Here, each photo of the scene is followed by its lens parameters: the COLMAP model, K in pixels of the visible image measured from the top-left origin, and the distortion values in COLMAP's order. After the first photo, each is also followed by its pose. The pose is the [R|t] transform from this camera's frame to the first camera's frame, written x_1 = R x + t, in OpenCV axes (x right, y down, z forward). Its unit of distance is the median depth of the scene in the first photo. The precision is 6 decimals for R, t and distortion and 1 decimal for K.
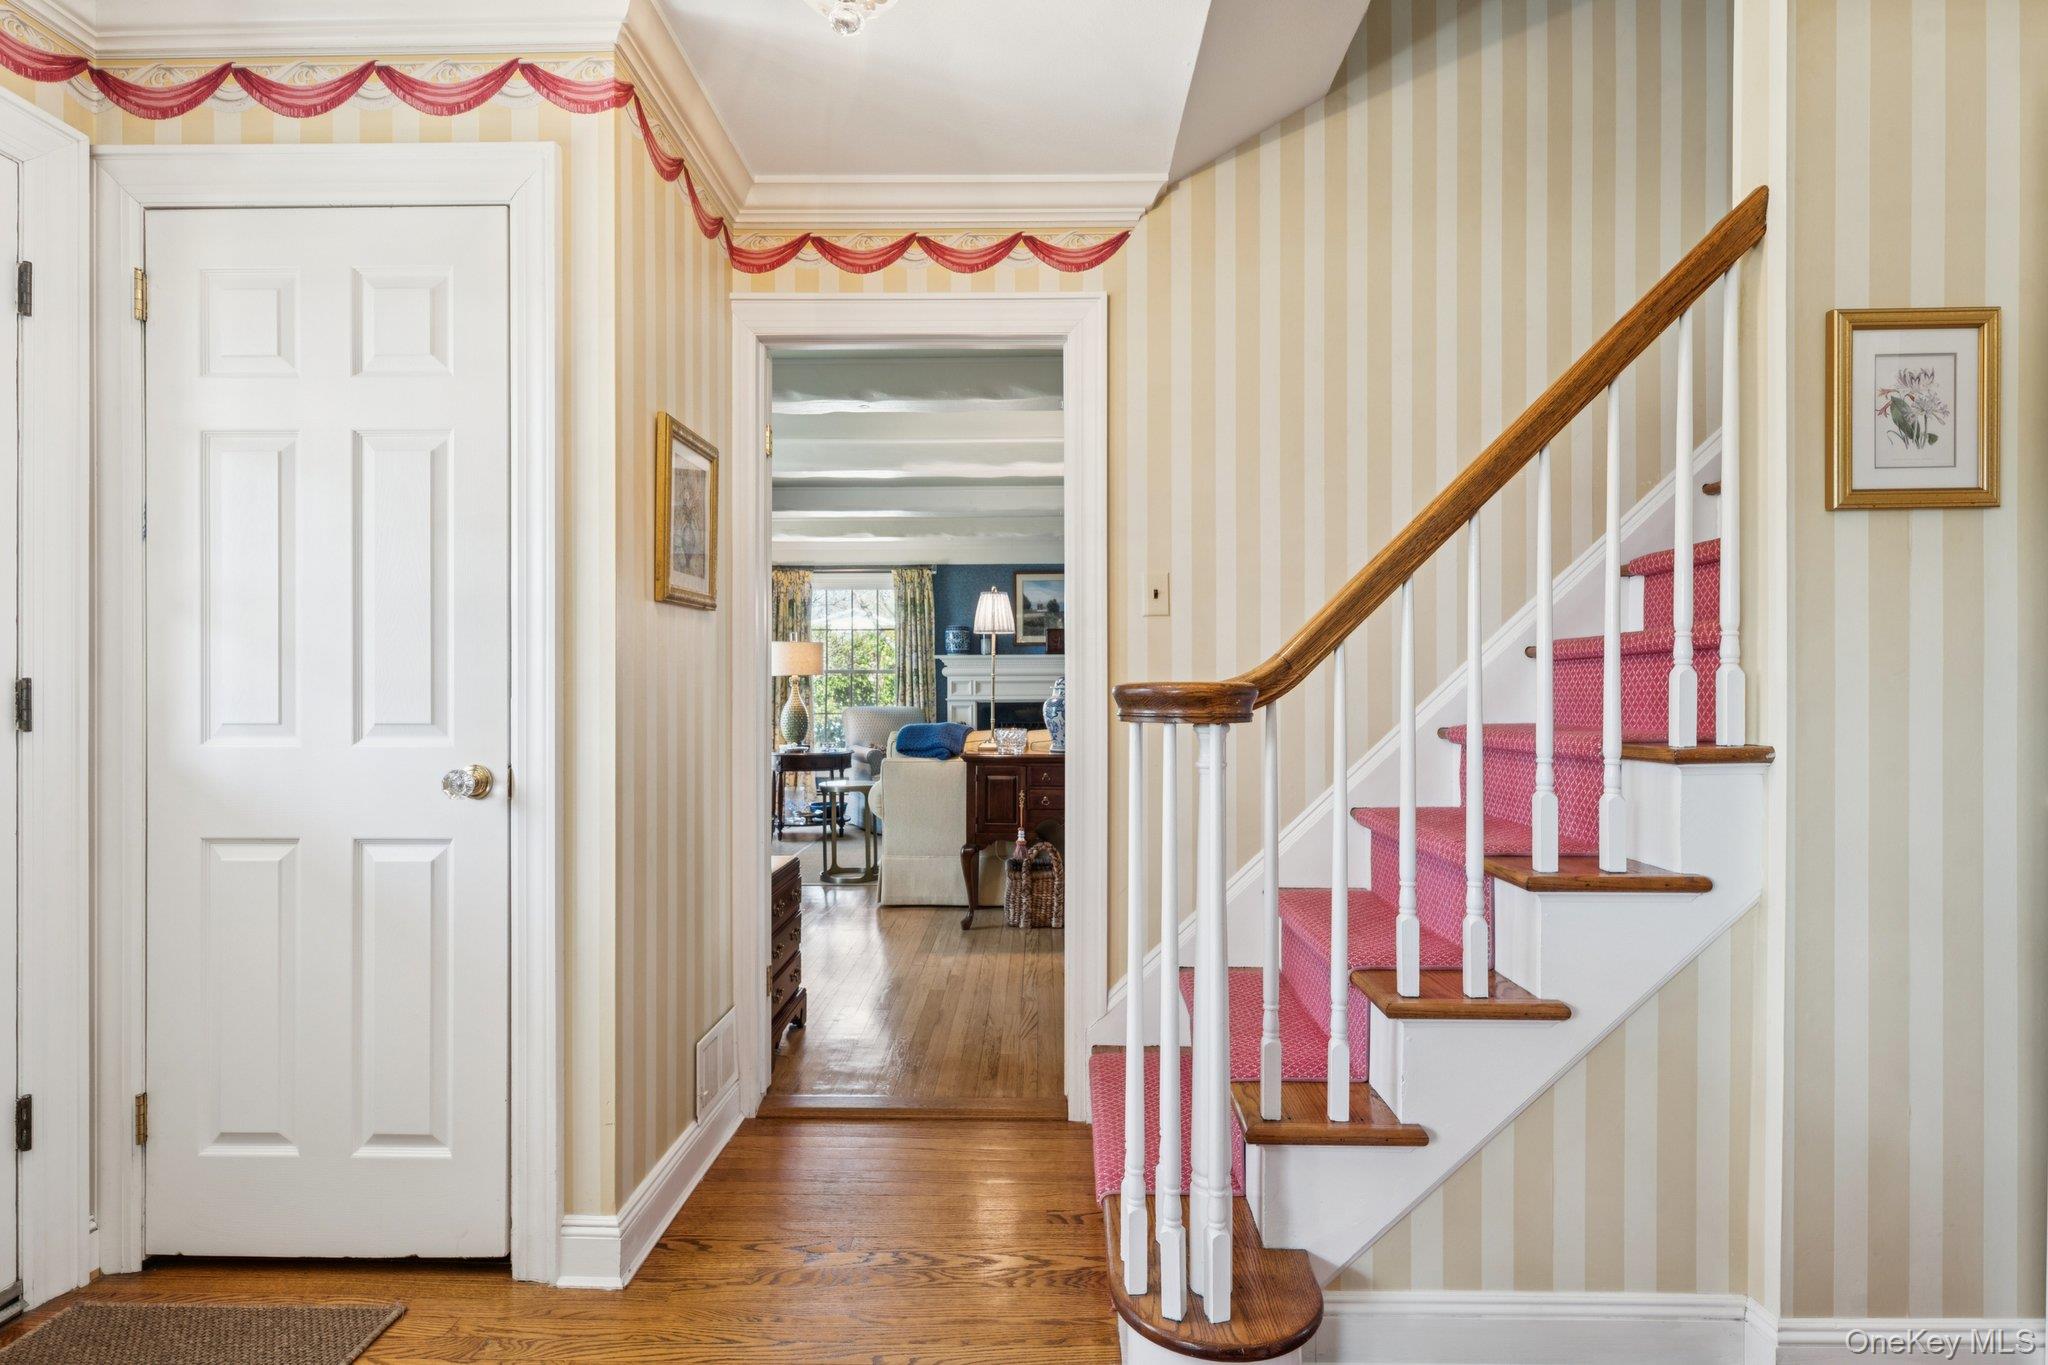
lens RADIAL K [[1004.3, 0, 1020.0], [0, 1004.3, 696.1], [0, 0, 1]] dist [0.002517, -0.001367]
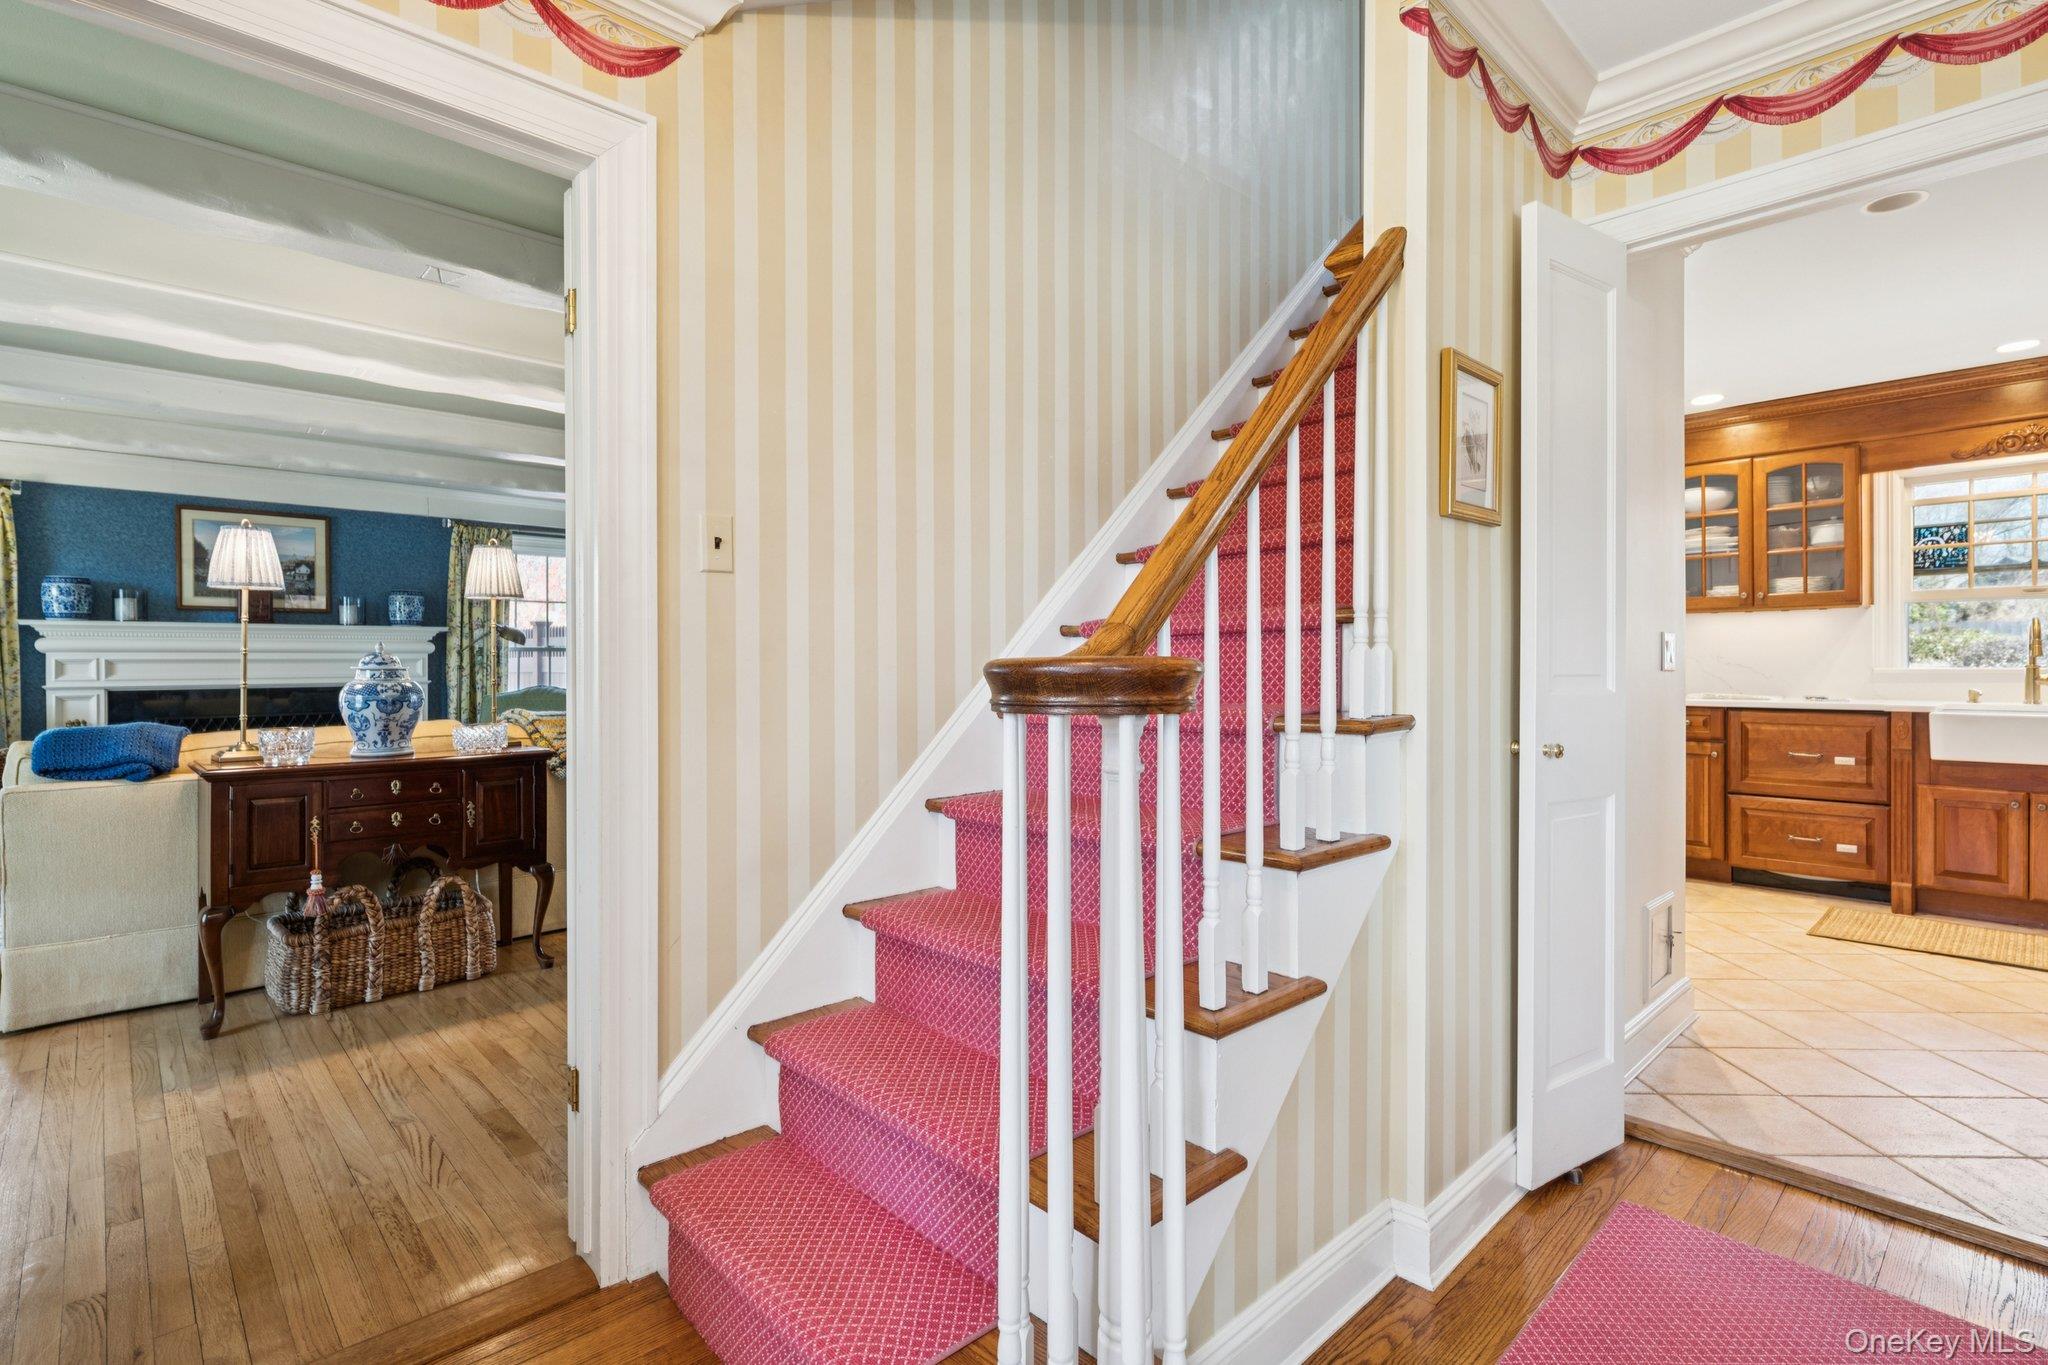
lens RADIAL K [[971.3, 0, 1019.9], [0, 971.3, 671.7], [0, 0, 1]] dist [0.003052, -0.002946]
pose [[0.712222, -0.006580, 0.701923, -0.123159], [0.009346, 0.999956, -0.000110, -0.001233], [-0.701892, 0.006638, 0.712253, 0.179937]]
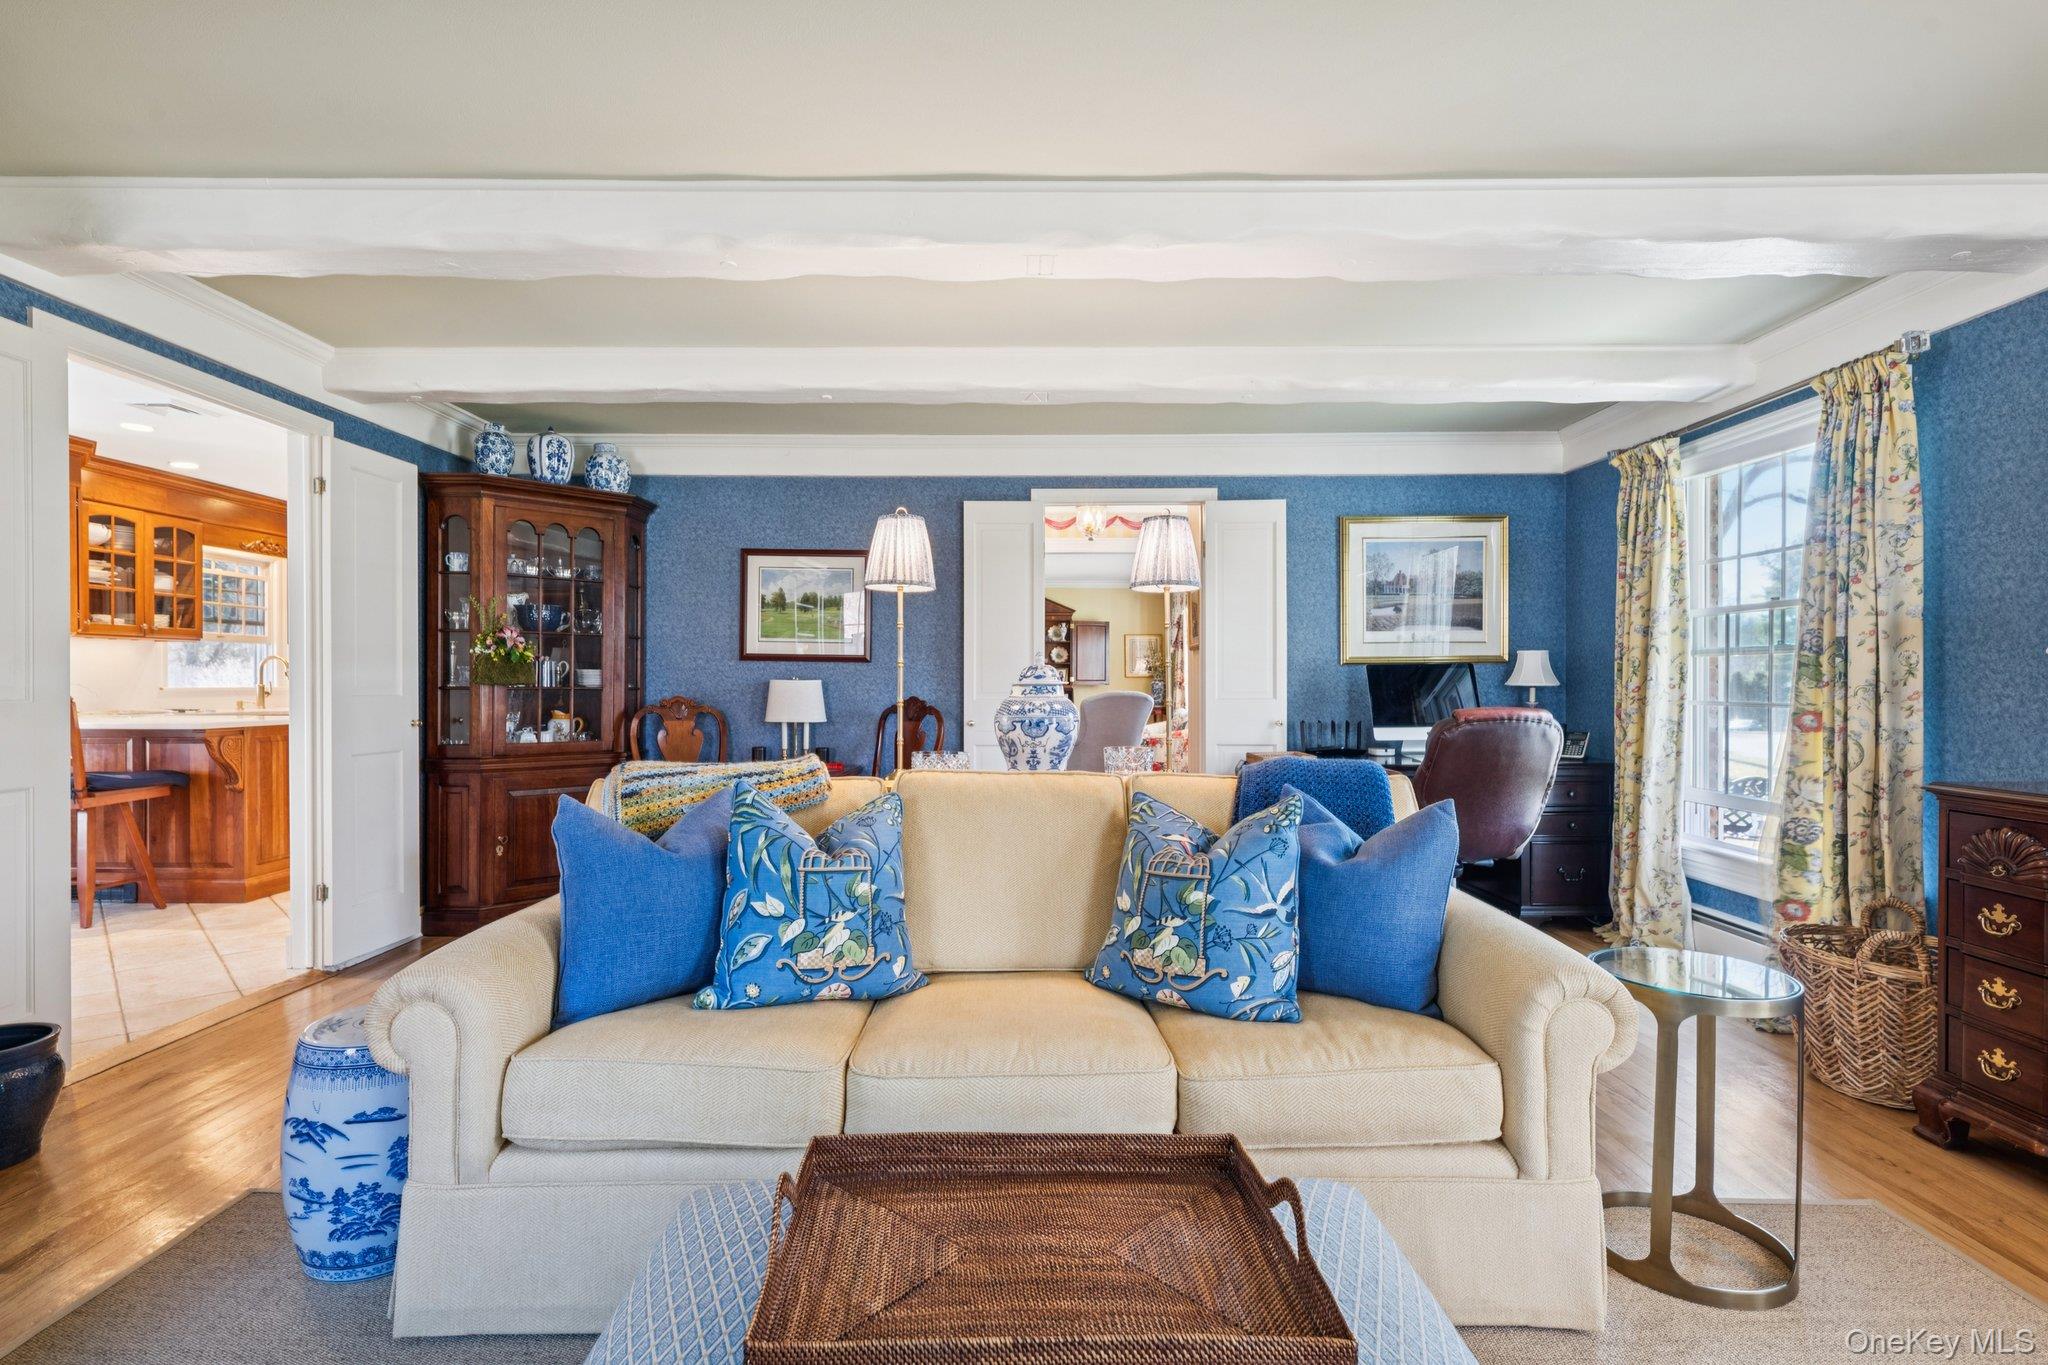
lens RADIAL K [[971.3, 0, 1016.9], [0, 971.3, 684.6], [0, 0, 1]] dist [0.003052, -0.002946]
pose [[-0.999837, 0.000621, -0.018060, 0.068316], [0.000414, 0.999934, 0.011490, -0.014777], [0.018066, 0.011481, -0.999771, 1.678285]]
